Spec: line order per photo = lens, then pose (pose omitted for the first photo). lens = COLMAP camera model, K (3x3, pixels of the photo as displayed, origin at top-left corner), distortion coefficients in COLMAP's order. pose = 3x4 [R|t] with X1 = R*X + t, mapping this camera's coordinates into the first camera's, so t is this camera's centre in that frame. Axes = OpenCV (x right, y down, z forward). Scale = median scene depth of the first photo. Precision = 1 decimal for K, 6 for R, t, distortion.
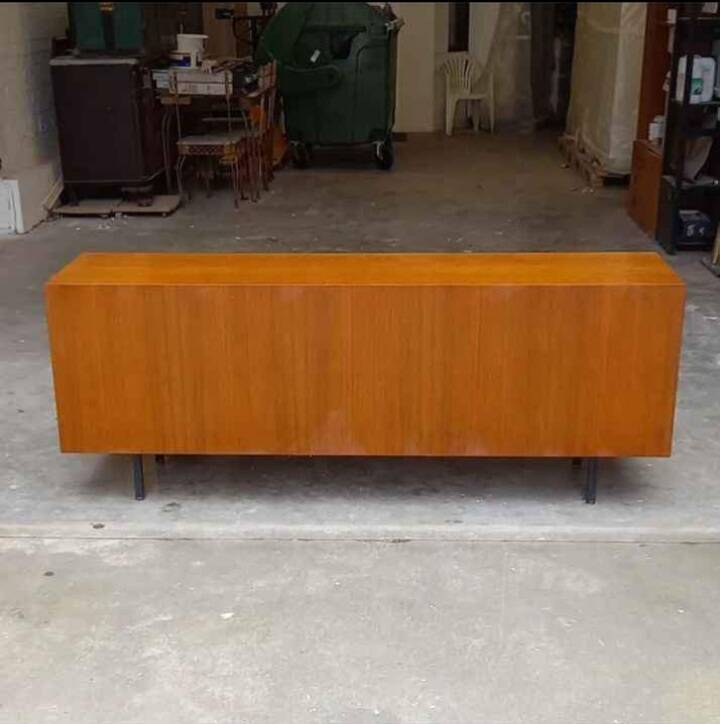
lens RADIAL K [[1218.7, 0, 346.7], [0, 1218.7, 483.1], [0, 0, 1]] dist [0.091155, -0.242041]
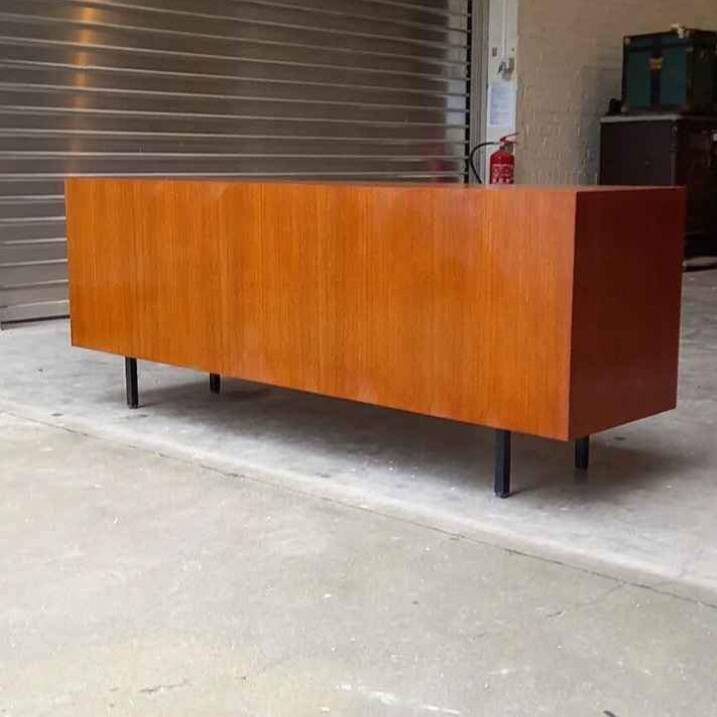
lens RADIAL K [[1155.8, 0, 358.7], [0, 1155.8, 349.7], [0, 0, 1]] dist [0.085262, -0.172726]
pose [[0.760378, 0.116543, -0.638939, 0.260450], [-0.249548, 0.960678, -0.121750, 0.017212], [0.599625, 0.252022, 0.759562, 0.179931]]
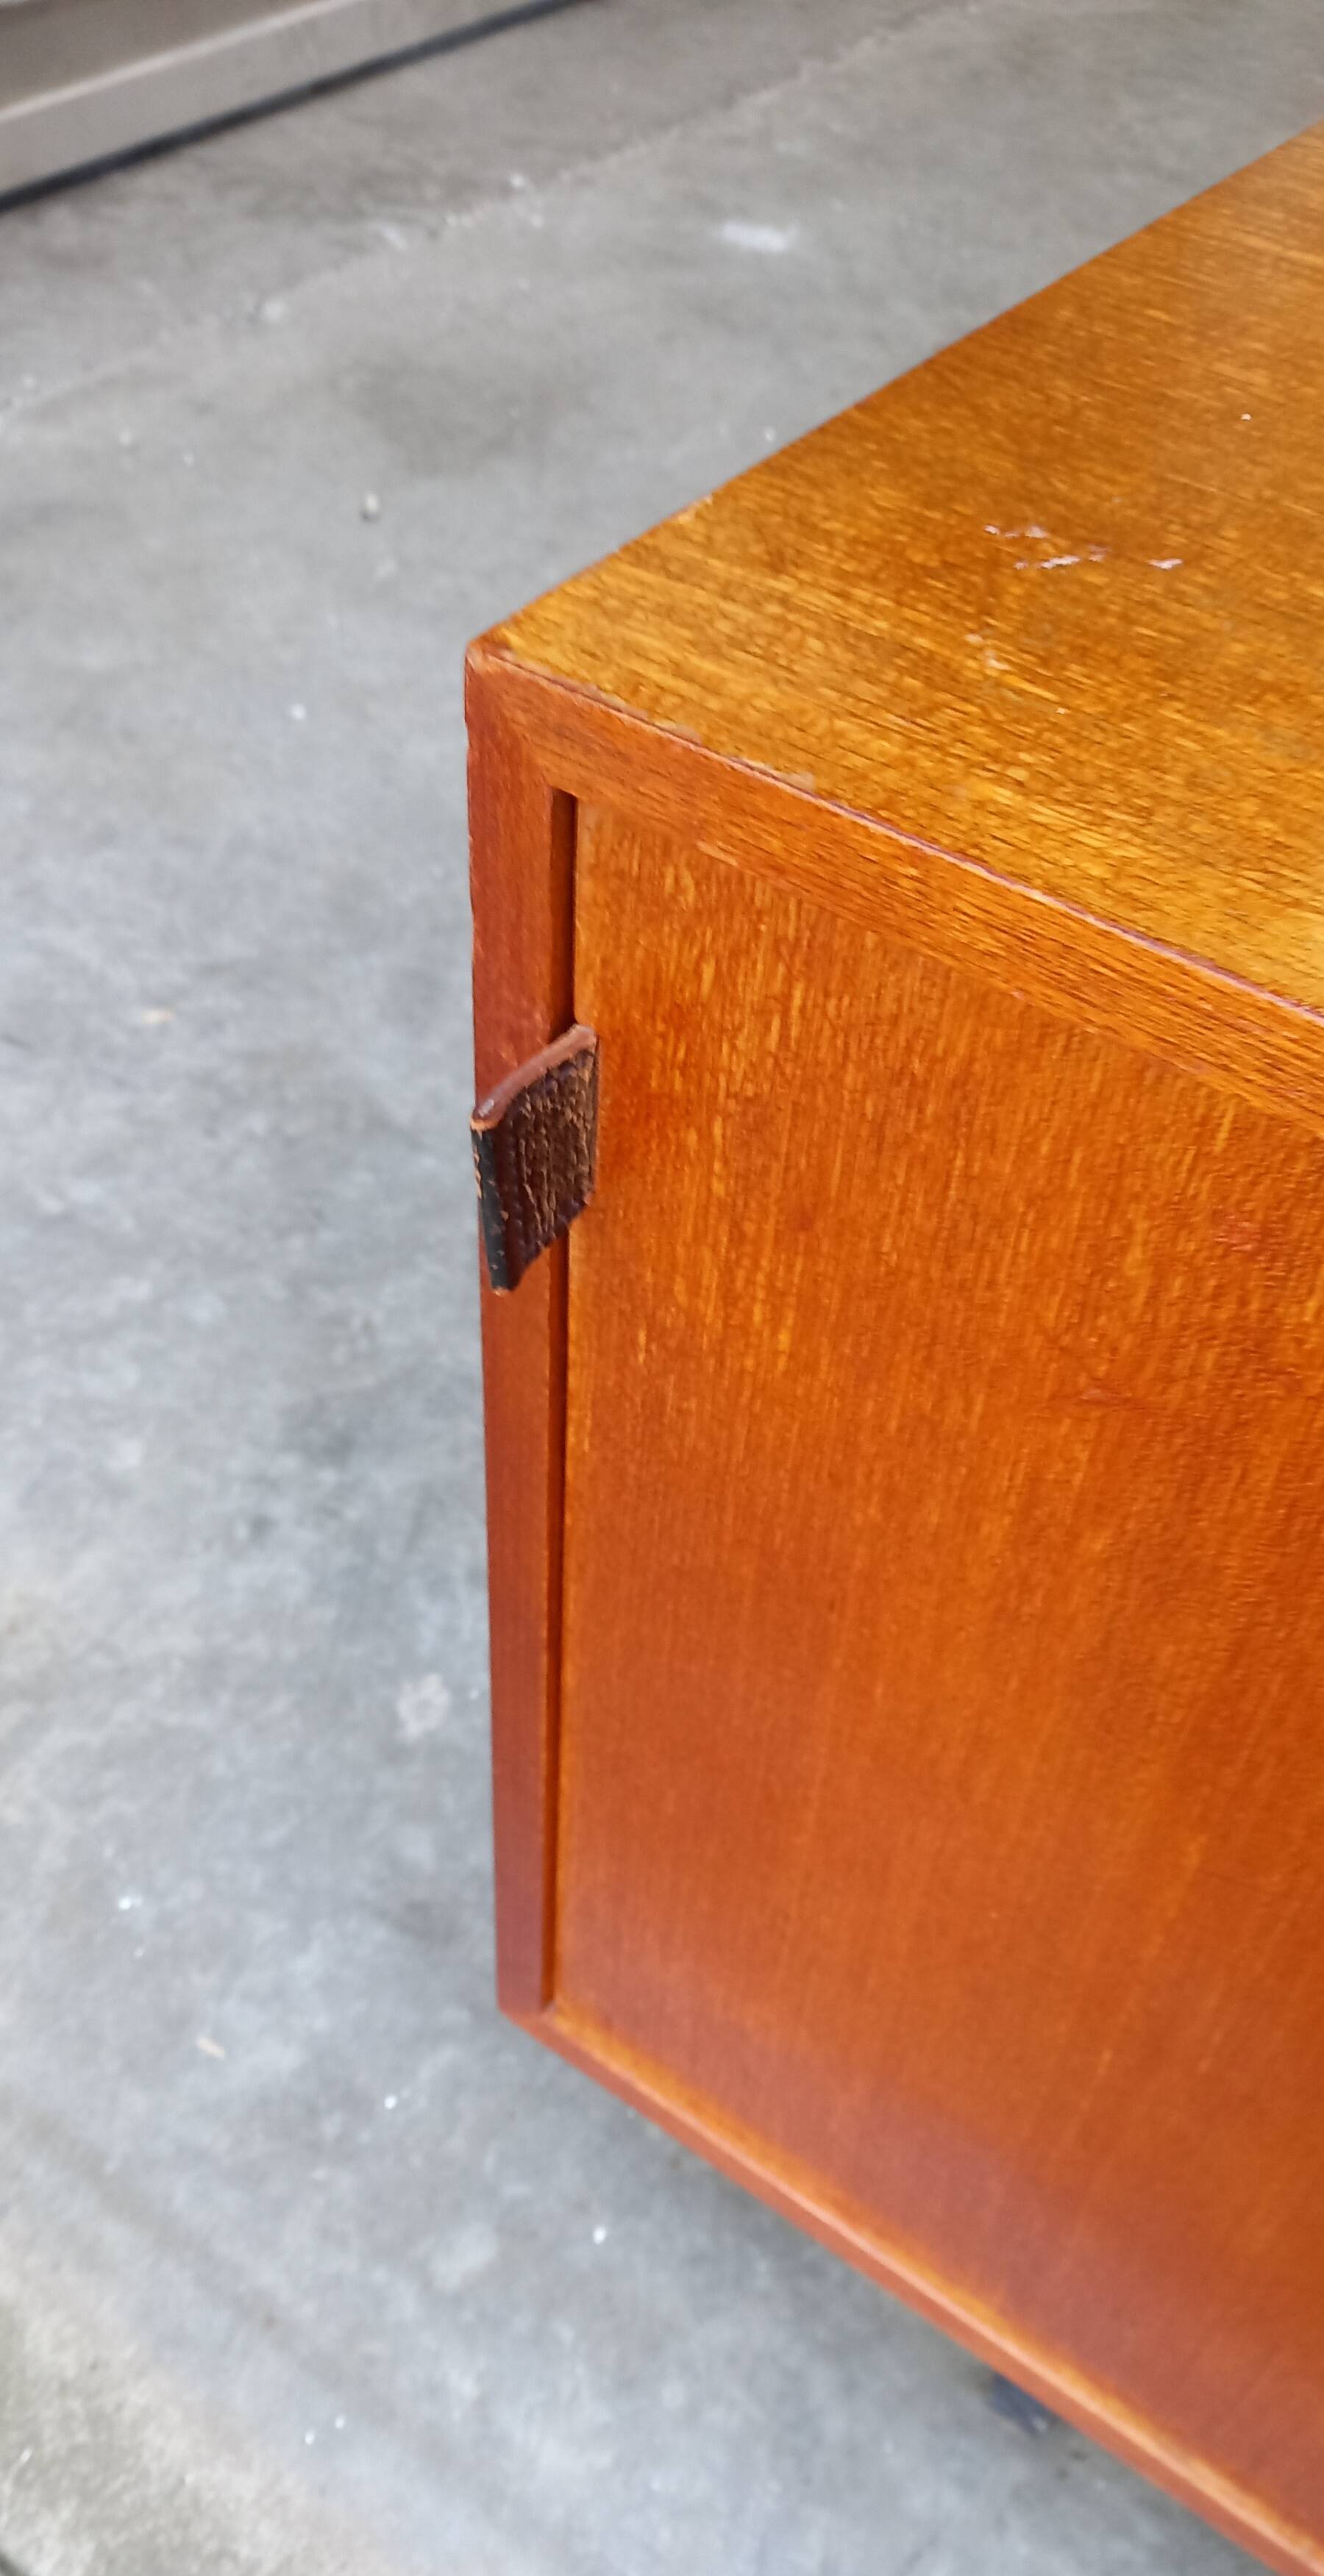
lens RADIAL K [[2182.3, 0, 671.6], [0, 2182.3, 1480.3], [0, 0, 1]] dist [0.033999, -0.049614]
pose [[0.828495, 0.454680, -0.326897, -0.080855], [-0.258797, 0.828546, 0.496523, -0.078265], [0.496608, -0.326768, 0.804116, 0.383773]]
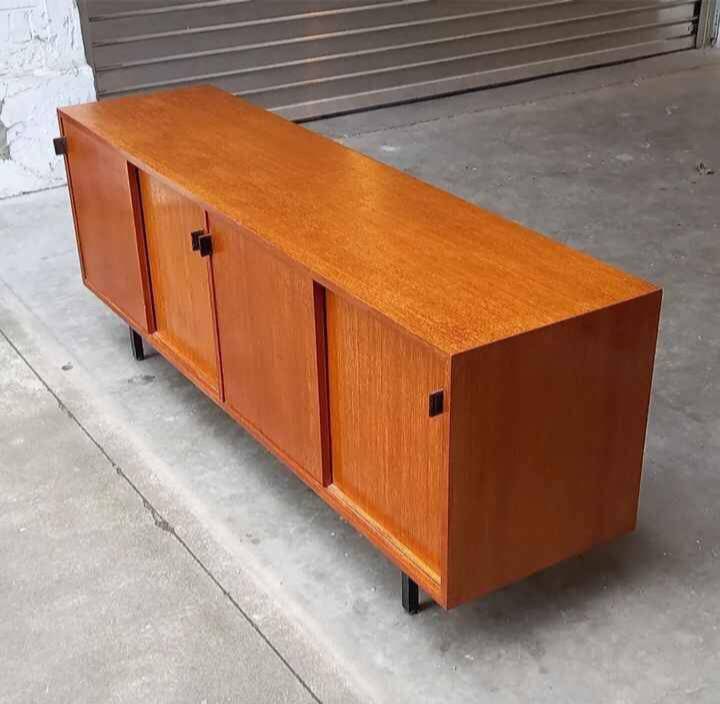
lens RADIAL K [[1168.9, 0, 360.6], [0, 1168.9, 405.6], [0, 0, 1]] dist [0.058382, -0.026719]
pose [[0.564749, 0.399008, -0.722393, 0.271009], [-0.296926, 0.914970, 0.273247, -0.115205], [0.769996, 0.060181, 0.635204, 0.259878]]
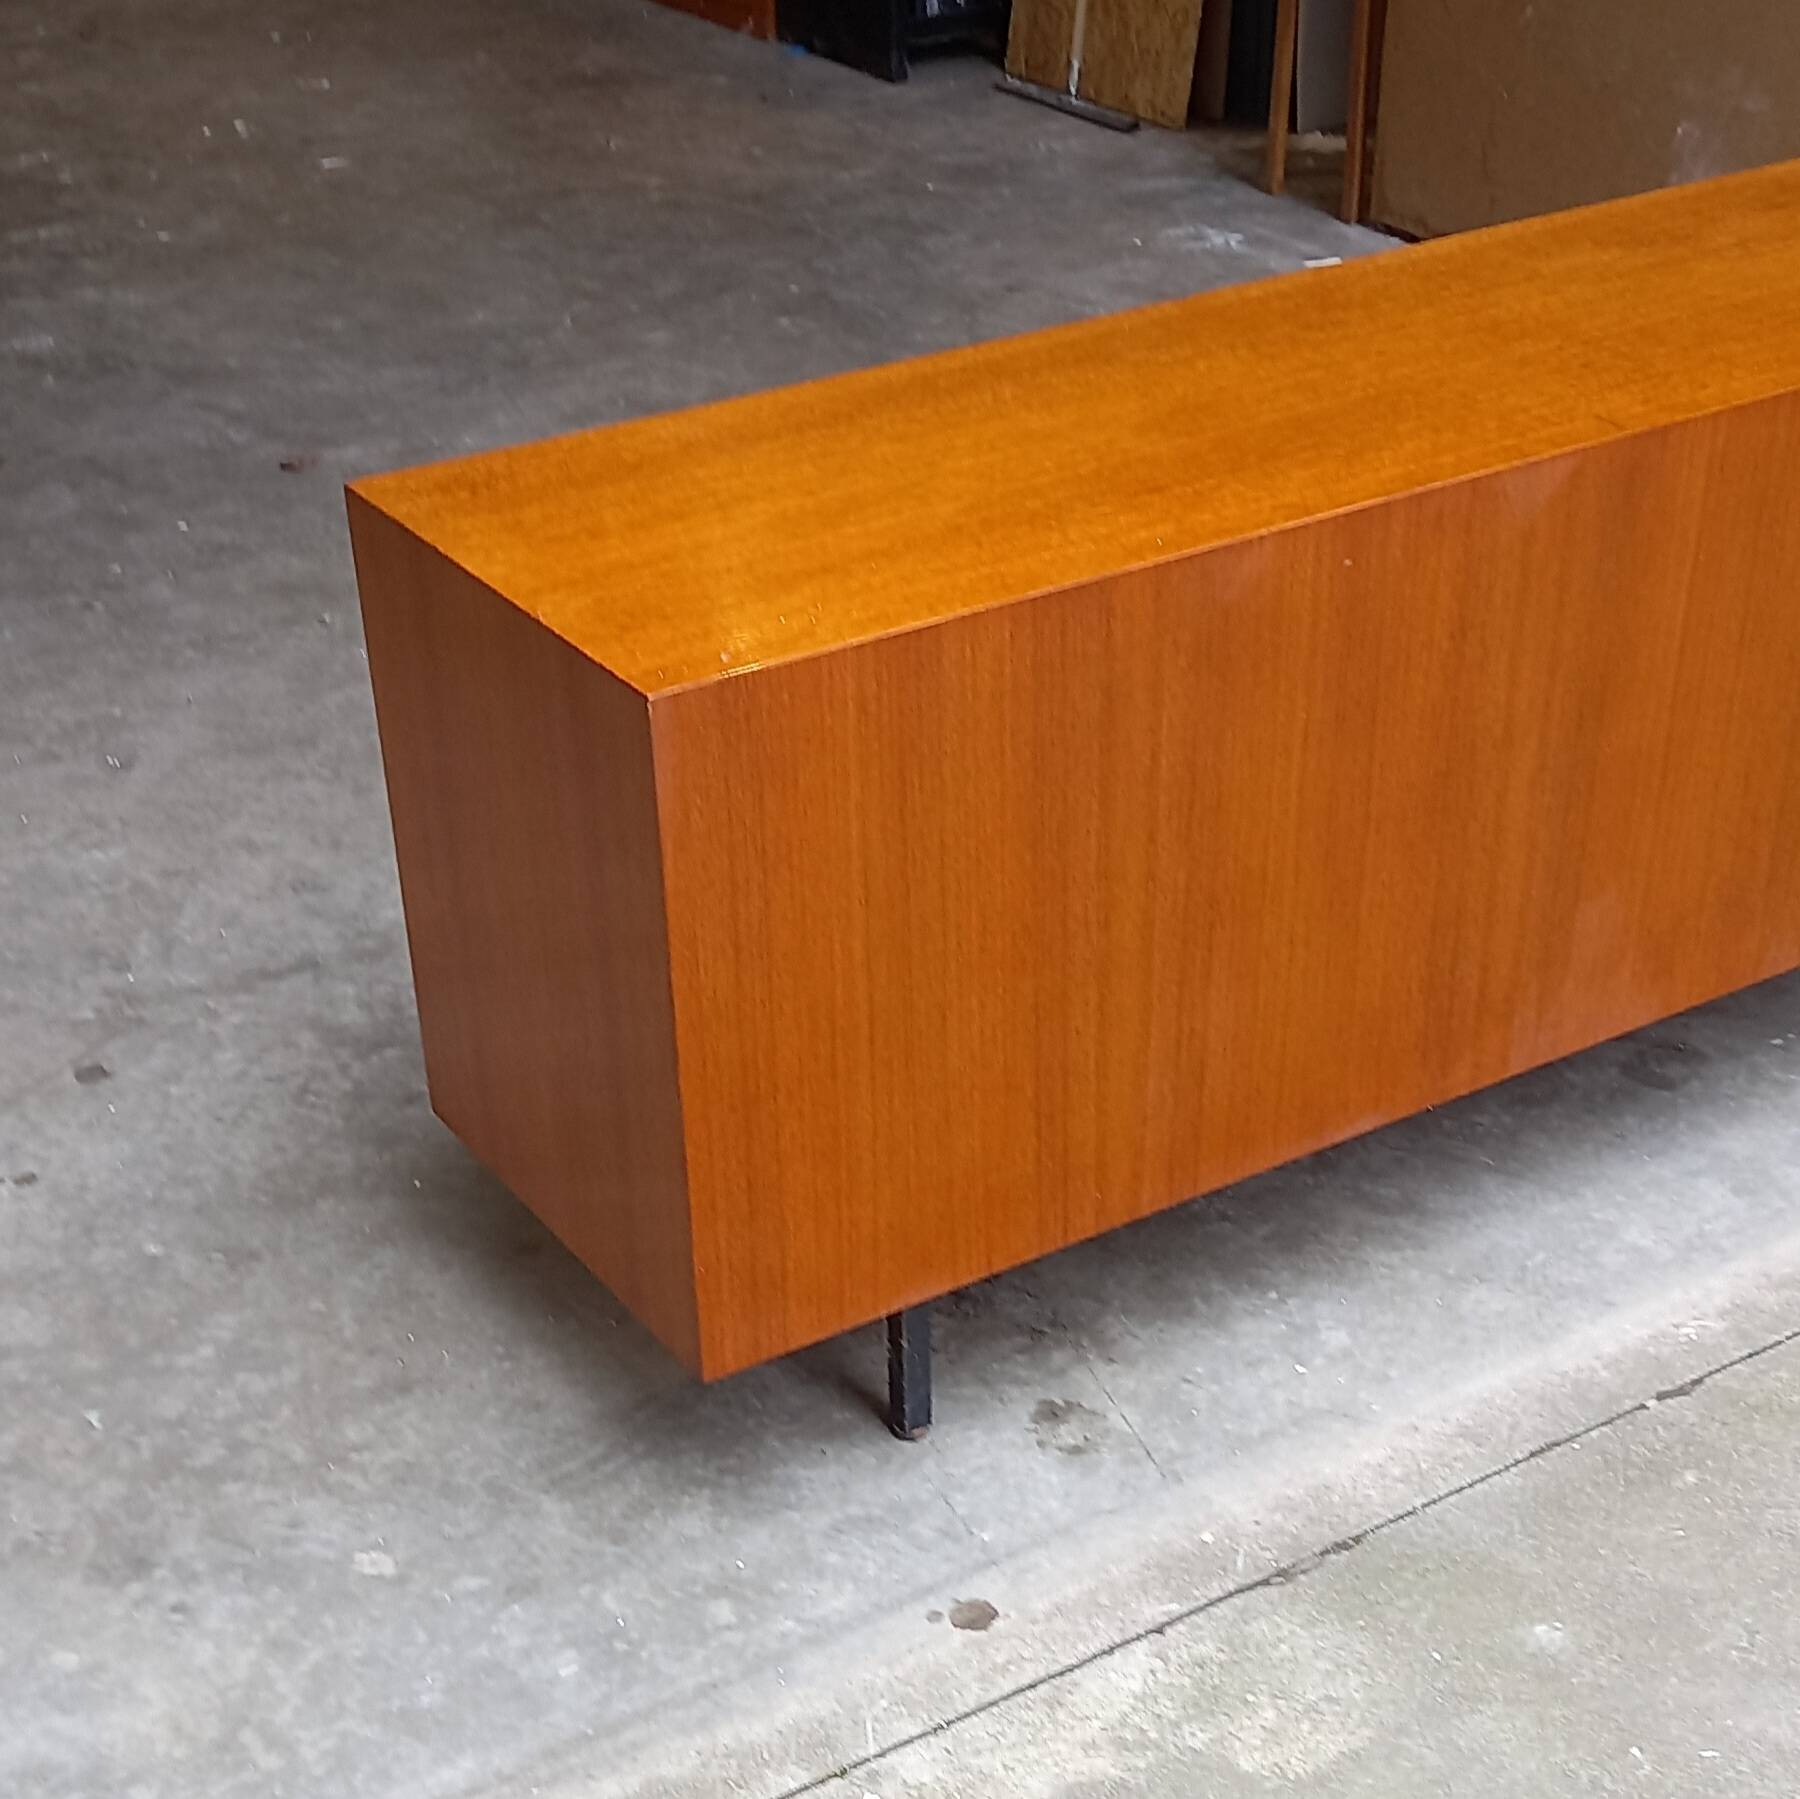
lens RADIAL K [[3030.0, 0, 901.1], [0, 3030.0, 1207.8], [0, 0, 1]] dist [0.091155, -0.242041]
pose [[0.821678, -0.320826, 0.471079, -0.210901], [0.227919, 0.942521, 0.244352, -0.086533], [-0.522396, -0.093410, 0.847571, 0.217930]]
